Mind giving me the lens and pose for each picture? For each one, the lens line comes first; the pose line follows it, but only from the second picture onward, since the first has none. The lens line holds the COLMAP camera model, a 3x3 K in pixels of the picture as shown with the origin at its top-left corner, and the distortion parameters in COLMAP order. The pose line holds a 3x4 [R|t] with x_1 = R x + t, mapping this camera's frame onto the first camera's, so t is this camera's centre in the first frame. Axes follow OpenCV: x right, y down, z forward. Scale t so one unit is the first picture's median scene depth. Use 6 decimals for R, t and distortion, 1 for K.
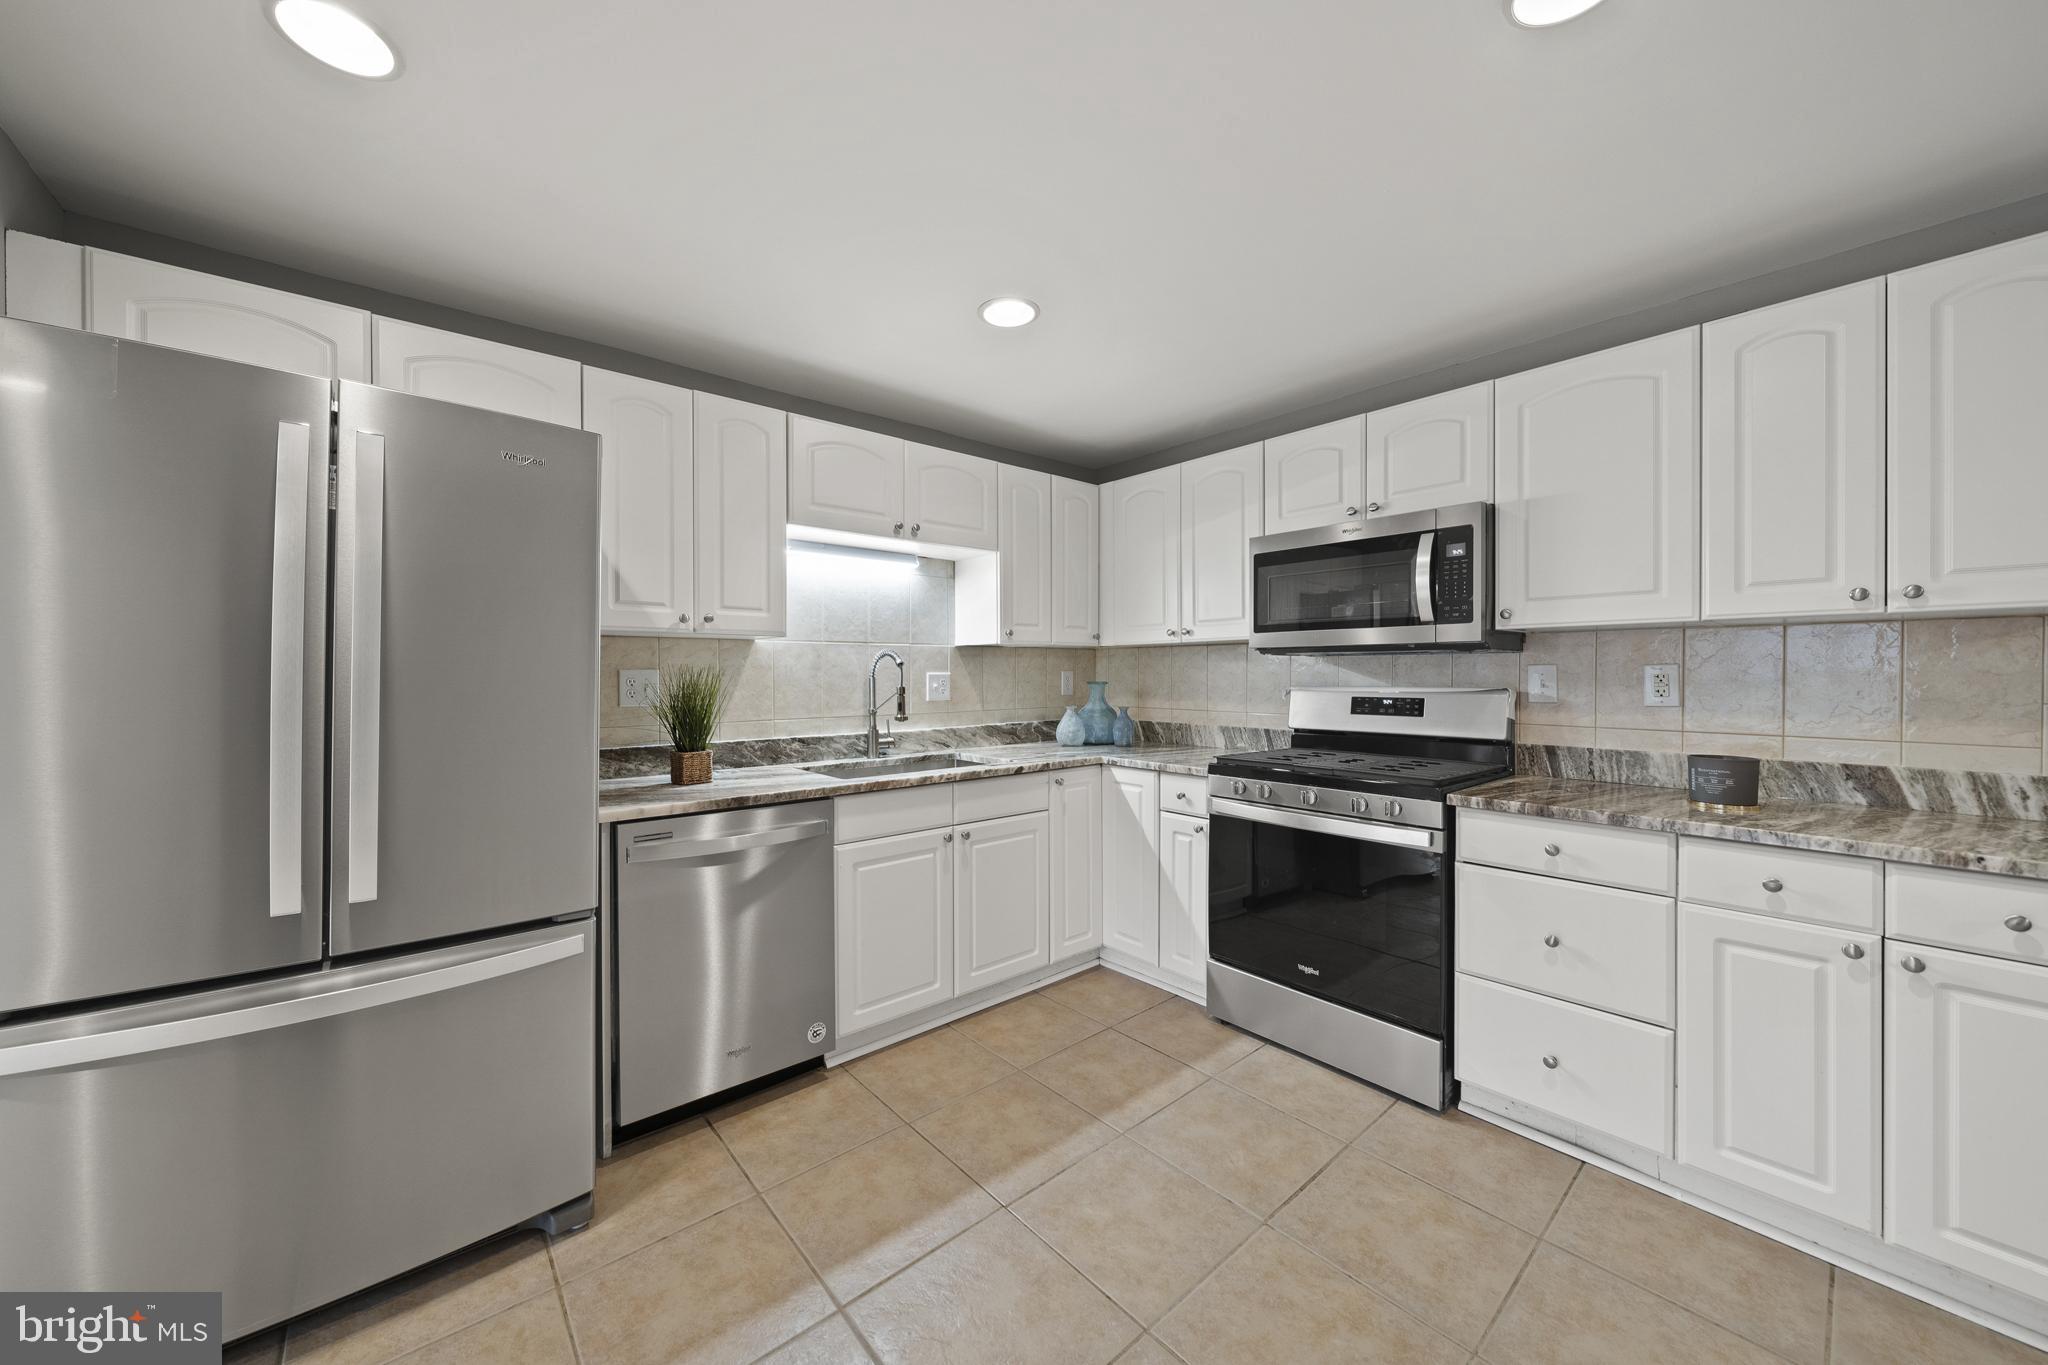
lens RADIAL K [[727.2, 0, 1008.6], [0, 727.2, 672.1], [0, 0, 1]] dist [-0.005351, -0.000228]
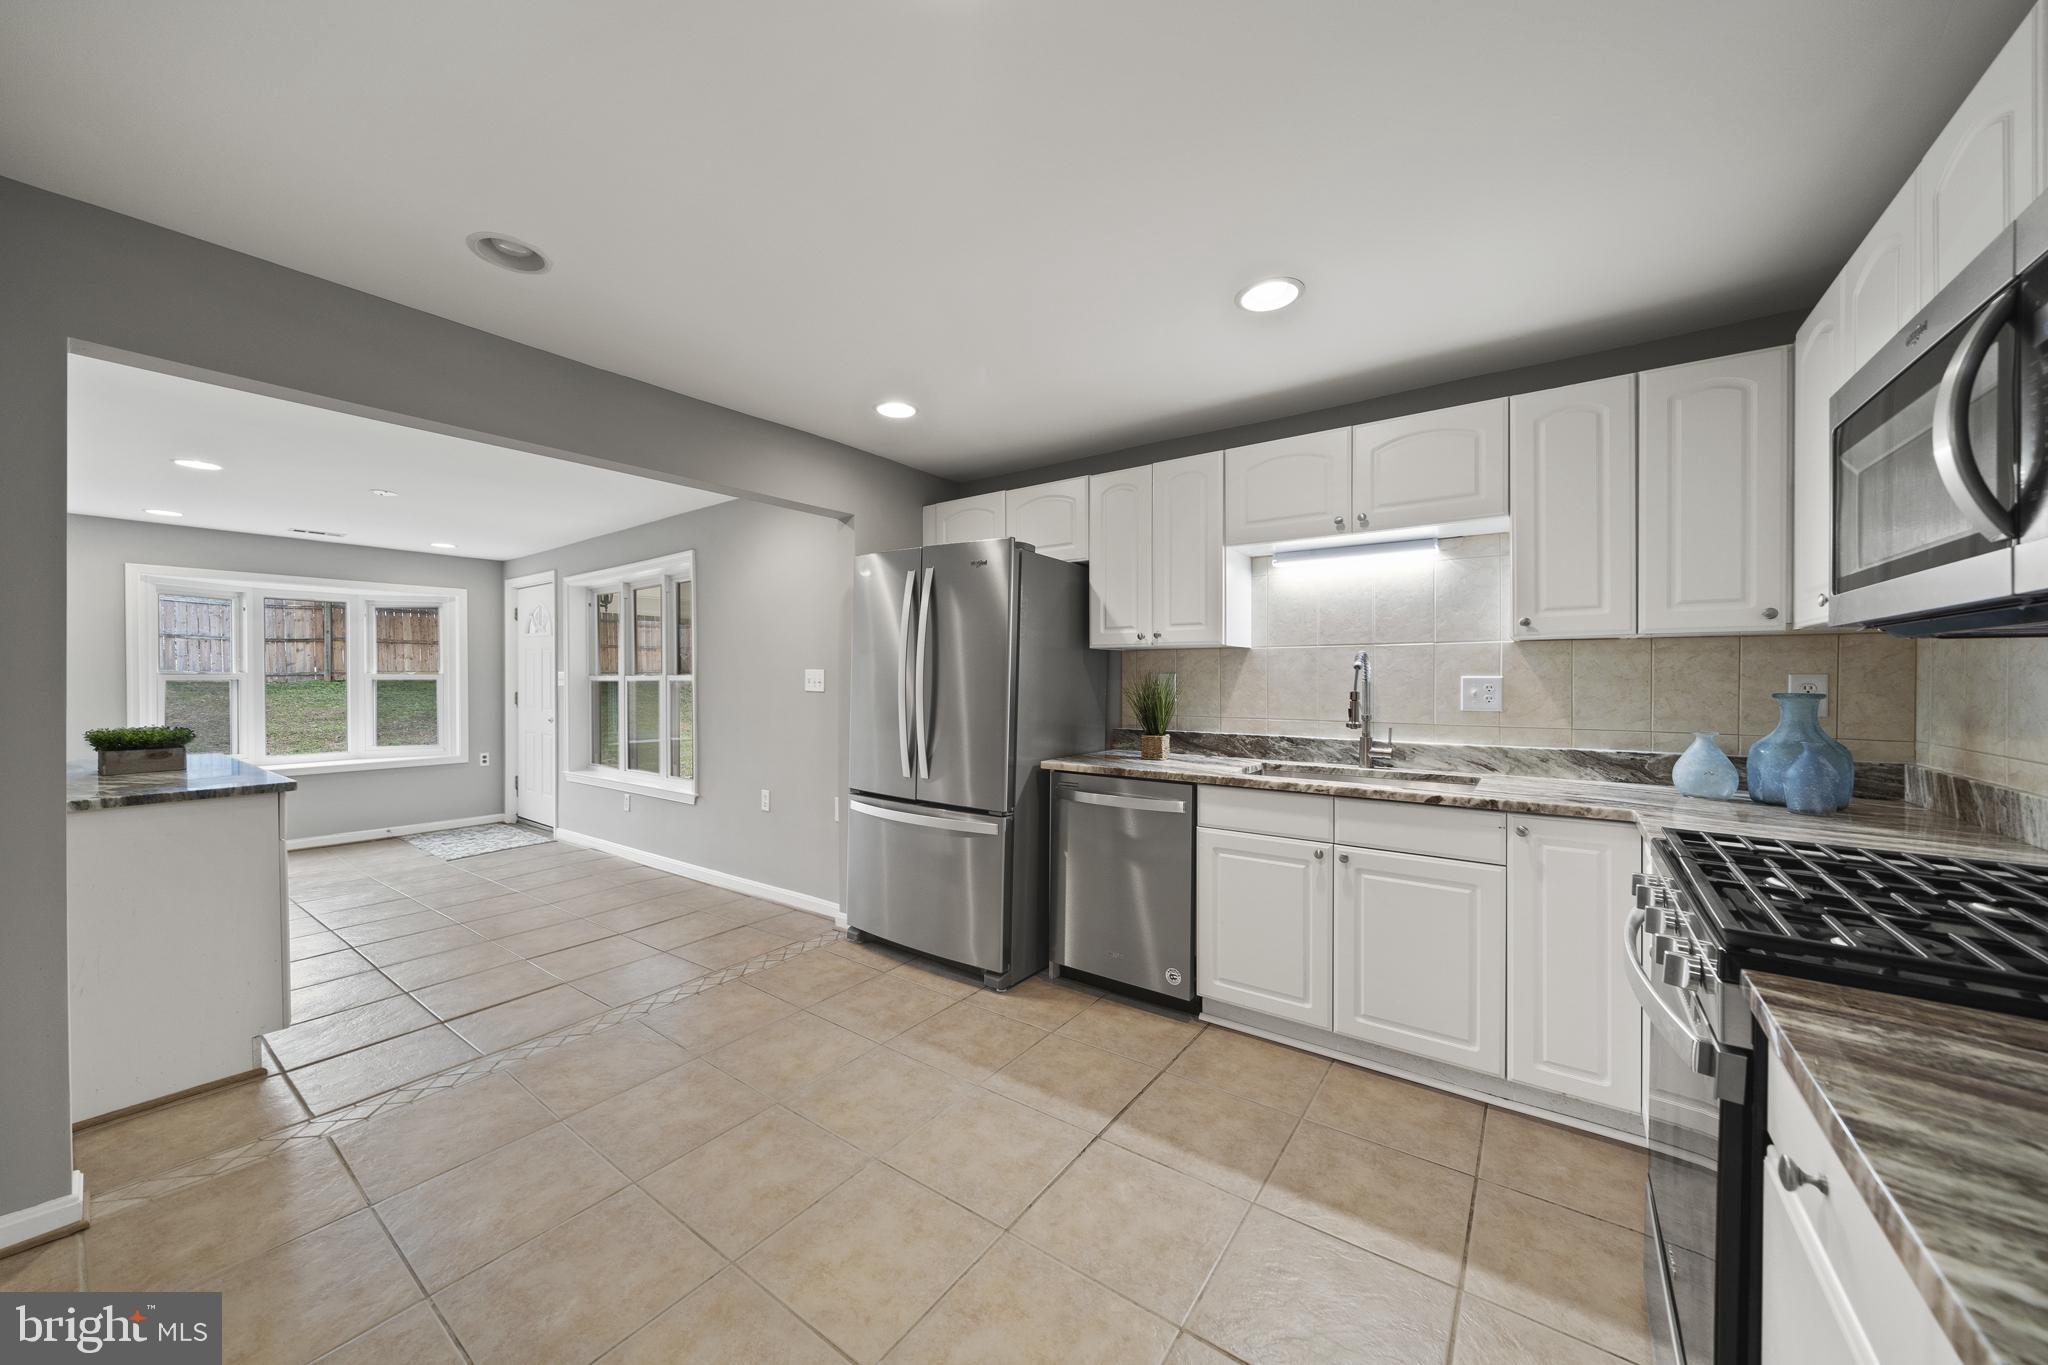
lens RADIAL K [[734.5, 0, 996.9], [0, 734.5, 671.6], [0, 0, 1]] dist [-0.002518, 0.000079]
pose [[0.223774, -0.003263, -0.974636, 0.664460], [0.000952, 0.999995, -0.003129, -0.002791], [0.974641, -0.000227, 0.223776, 0.345896]]
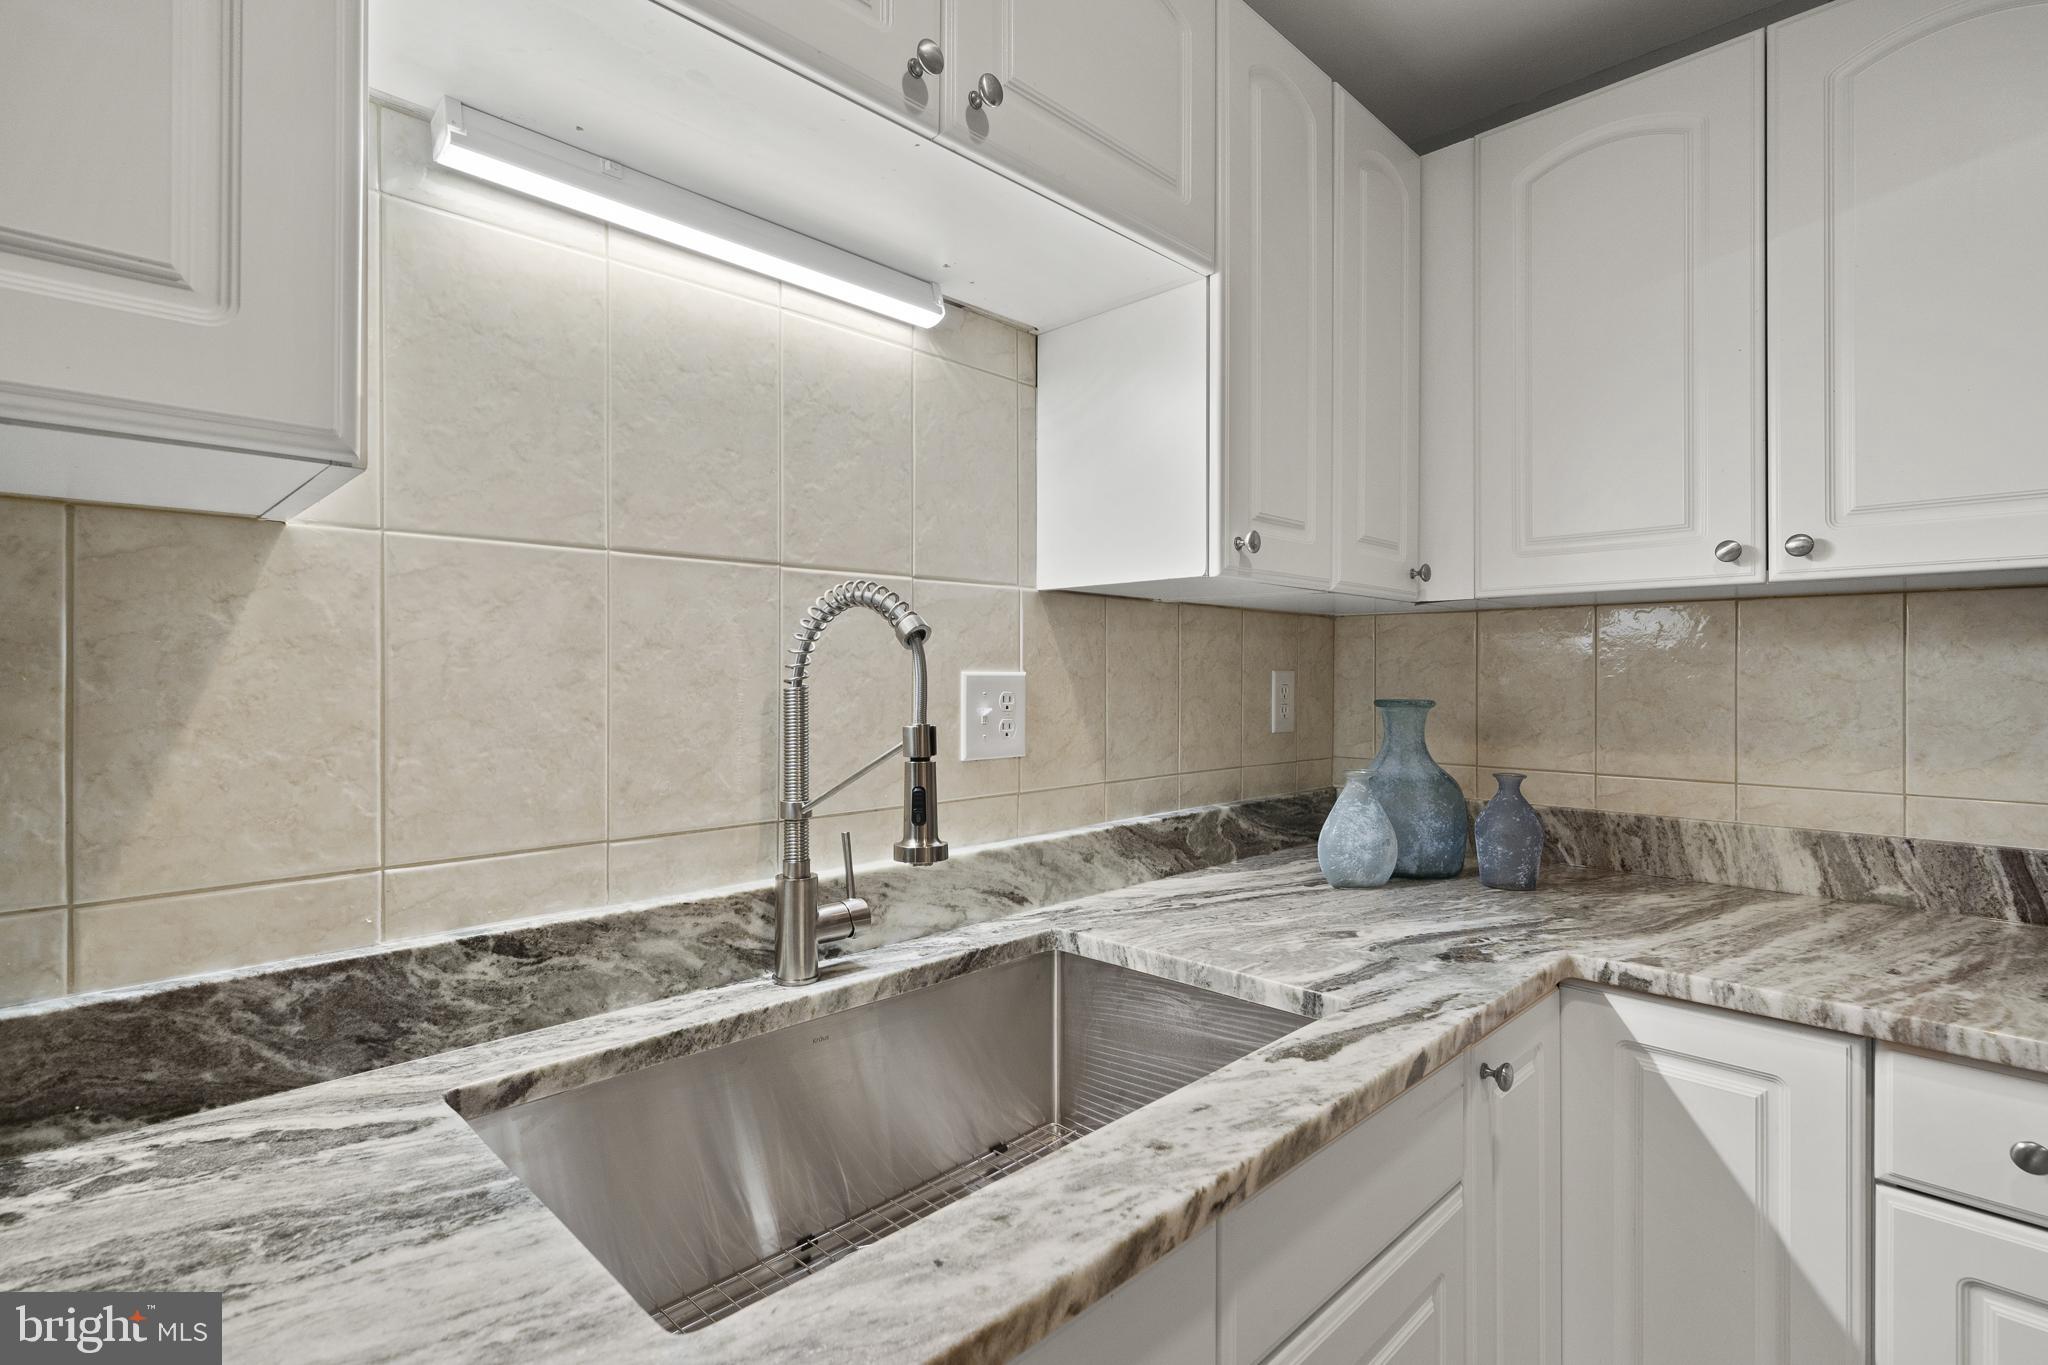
lens RADIAL K [[979.9, 0, 1007.8], [0, 979.9, 673.4], [0, 0, 1]] dist [0.002138, 0.001070]
pose [[0.996411, 0.005391, 0.084475, -0.147006], [-0.005322, 0.999985, -0.001040, 0.002212], [-0.084480, 0.000587, 0.996425, 0.659513]]
